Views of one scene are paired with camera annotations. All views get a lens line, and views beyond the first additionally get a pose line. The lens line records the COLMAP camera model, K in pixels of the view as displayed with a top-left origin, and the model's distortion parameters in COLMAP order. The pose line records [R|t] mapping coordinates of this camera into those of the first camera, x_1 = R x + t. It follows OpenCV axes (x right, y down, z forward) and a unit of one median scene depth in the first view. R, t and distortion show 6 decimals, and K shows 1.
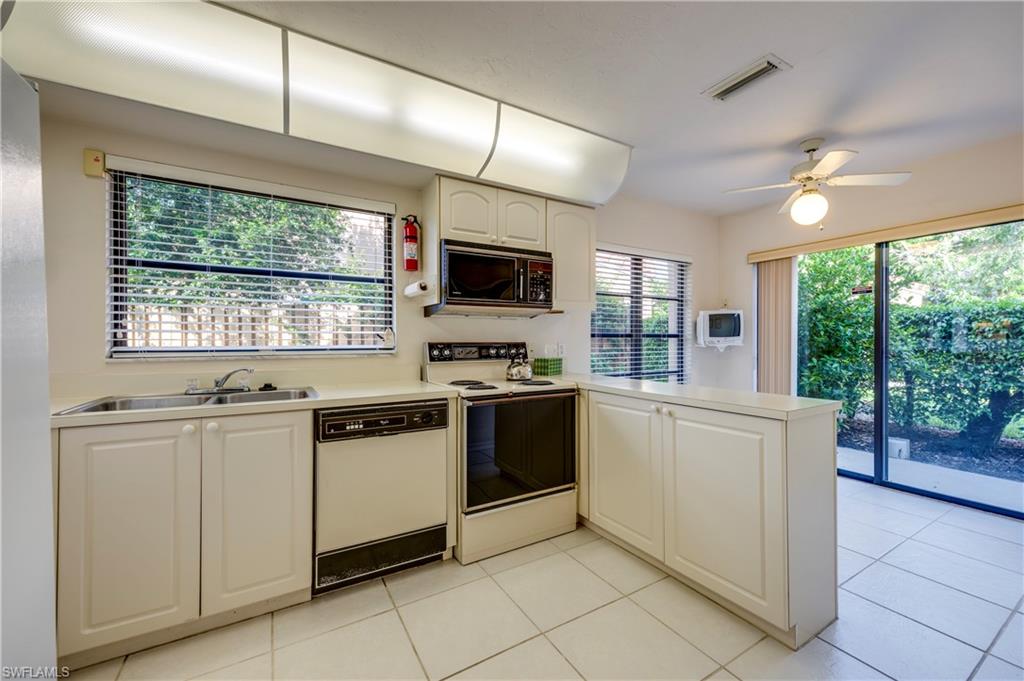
lens RADIAL K [[398.3, 0, 512.0], [0, 398.3, 340.5], [0, 0, 1]] dist [0.000572, 0.000048]
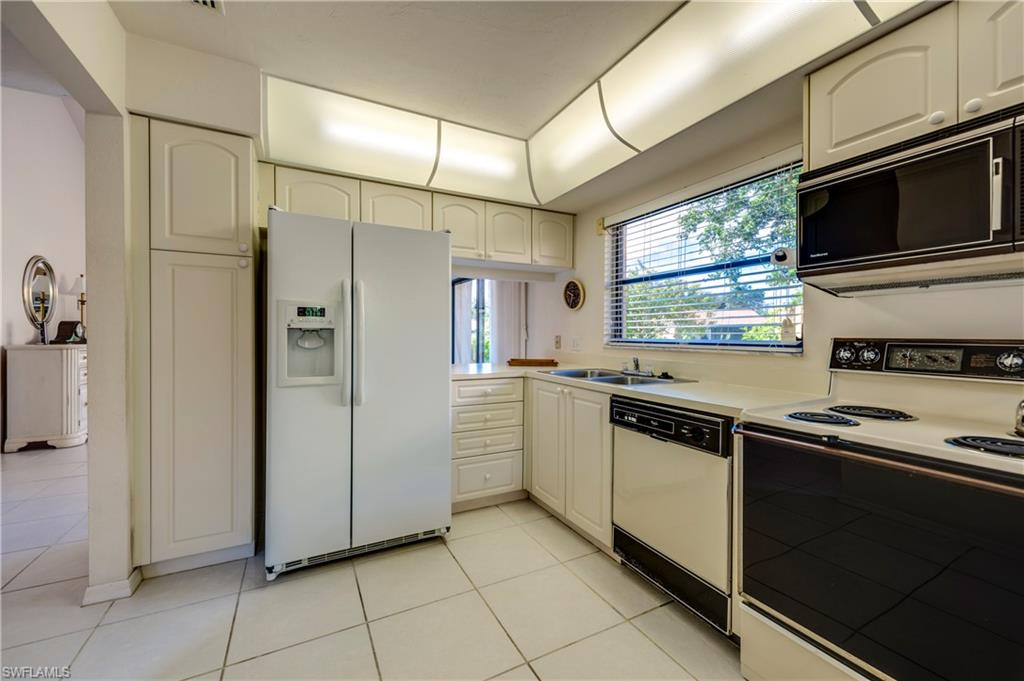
lens RADIAL K [[403.2, 0, 512.0], [0, 403.2, 332.1], [0, 0, 1]] dist [-0.000578, -0.000051]
pose [[-0.058189, -0.005279, -0.998292, 0.604254], [-0.002556, 0.999984, -0.005139, 0.000913], [0.998302, 0.002252, -0.058202, 0.700764]]
